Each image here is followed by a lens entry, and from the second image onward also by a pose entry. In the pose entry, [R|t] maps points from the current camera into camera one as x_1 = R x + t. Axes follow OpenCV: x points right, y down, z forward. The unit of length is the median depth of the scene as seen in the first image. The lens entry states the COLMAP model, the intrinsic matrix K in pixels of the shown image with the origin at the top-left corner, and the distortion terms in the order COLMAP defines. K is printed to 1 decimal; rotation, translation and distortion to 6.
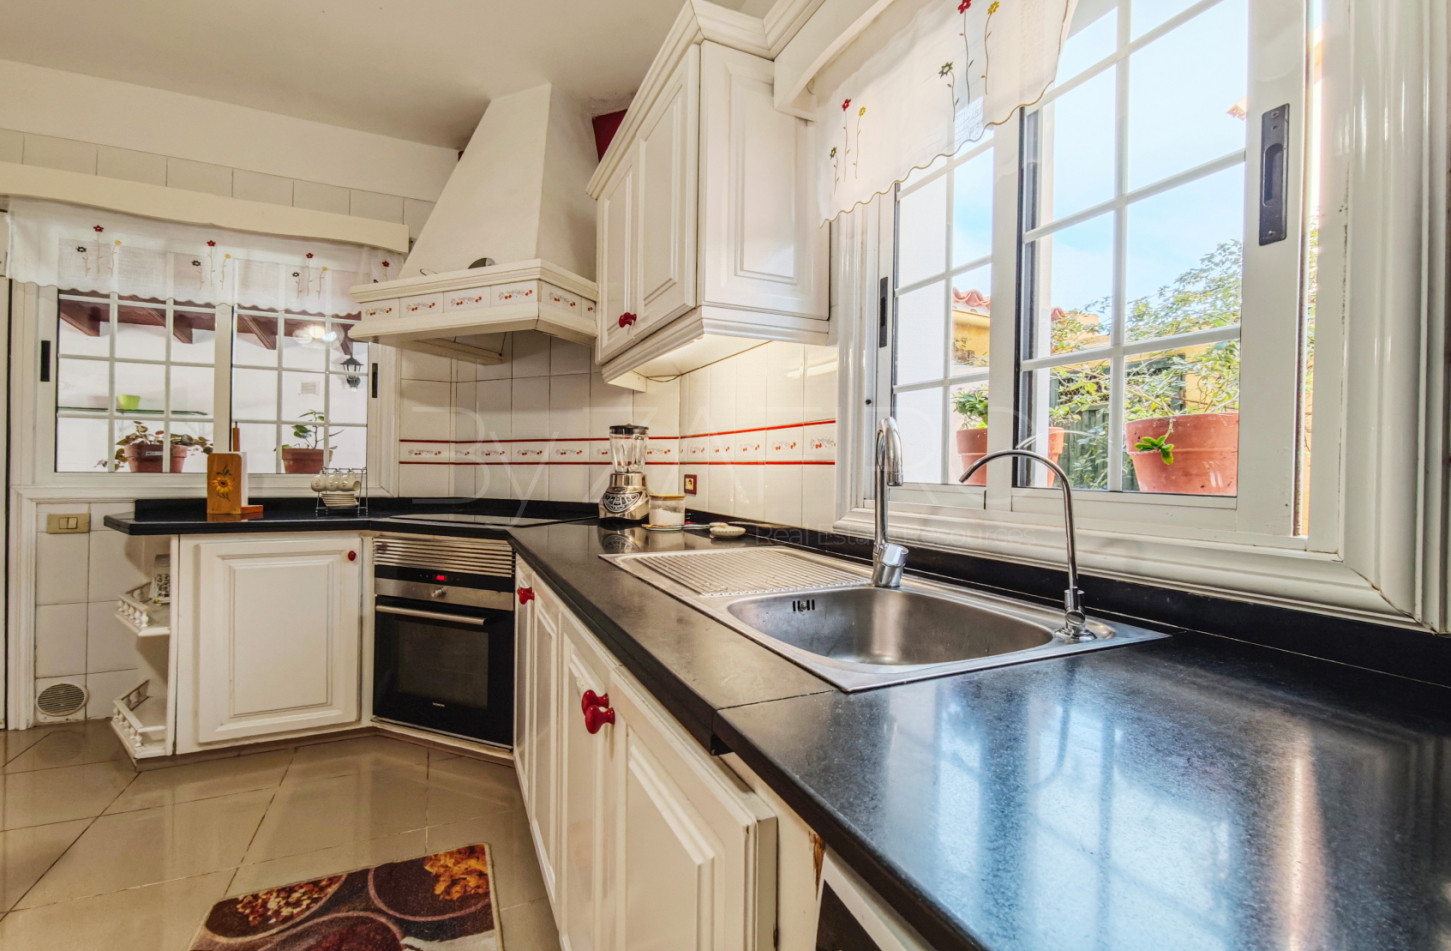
lens RADIAL K [[634.7, 0, 725.5], [0, 634.7, 464.2], [0, 0, 1]] dist [0.002226, -0.000138]
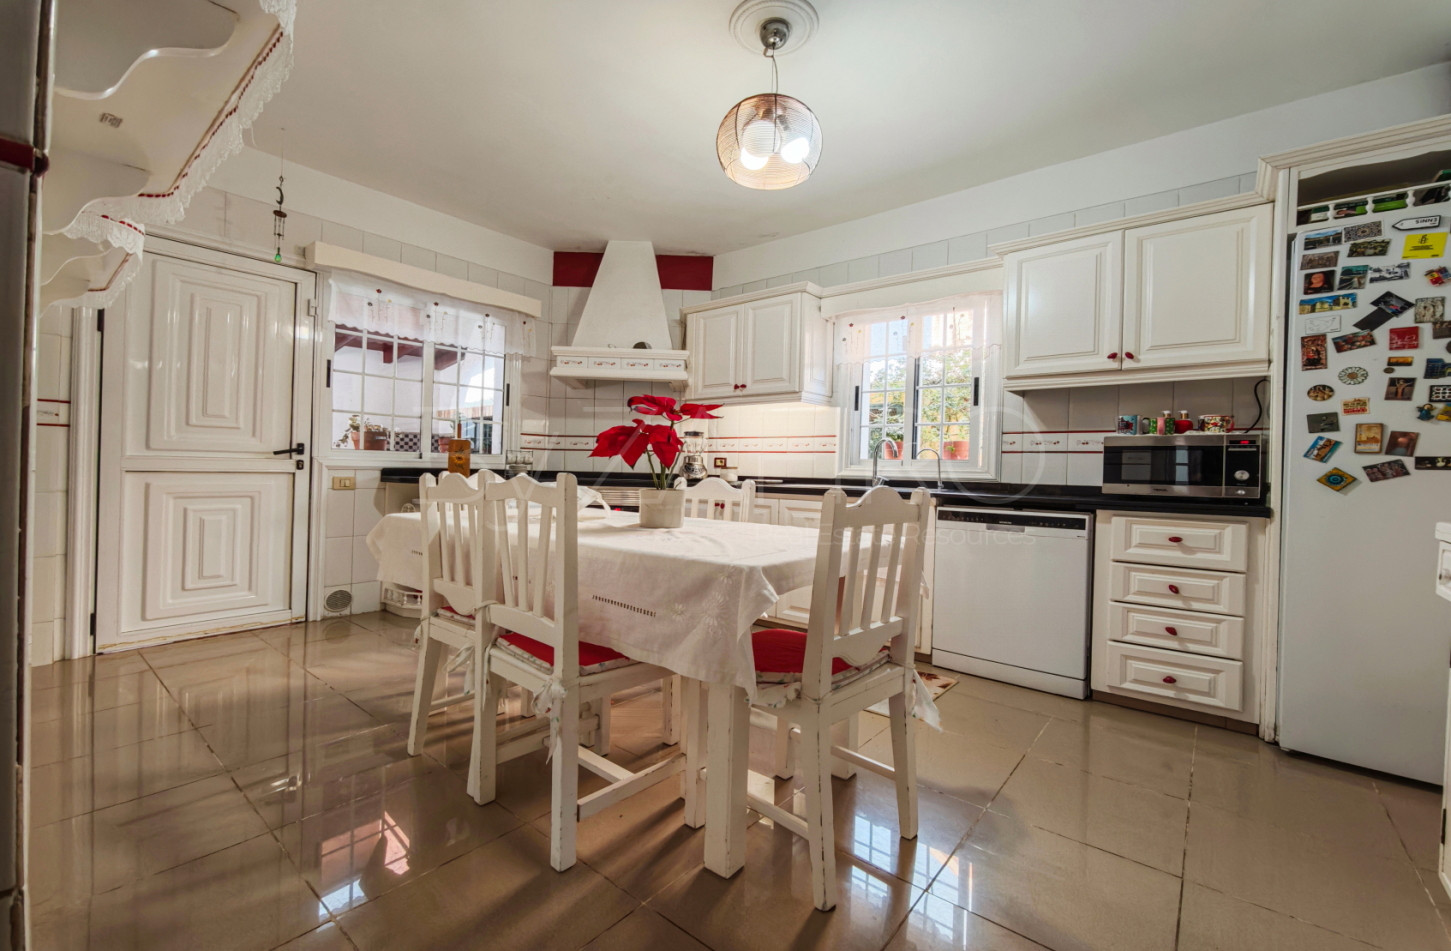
lens RADIAL K [[622.5, 0, 722.9], [0, 622.5, 472.8], [0, 0, 1]] dist [-0.002436, 0.000403]
pose [[0.894729, 0.006130, 0.446568, -0.886646], [-0.015383, 0.999736, 0.017096, 0.029677], [-0.446345, -0.022166, 0.894587, -0.706006]]
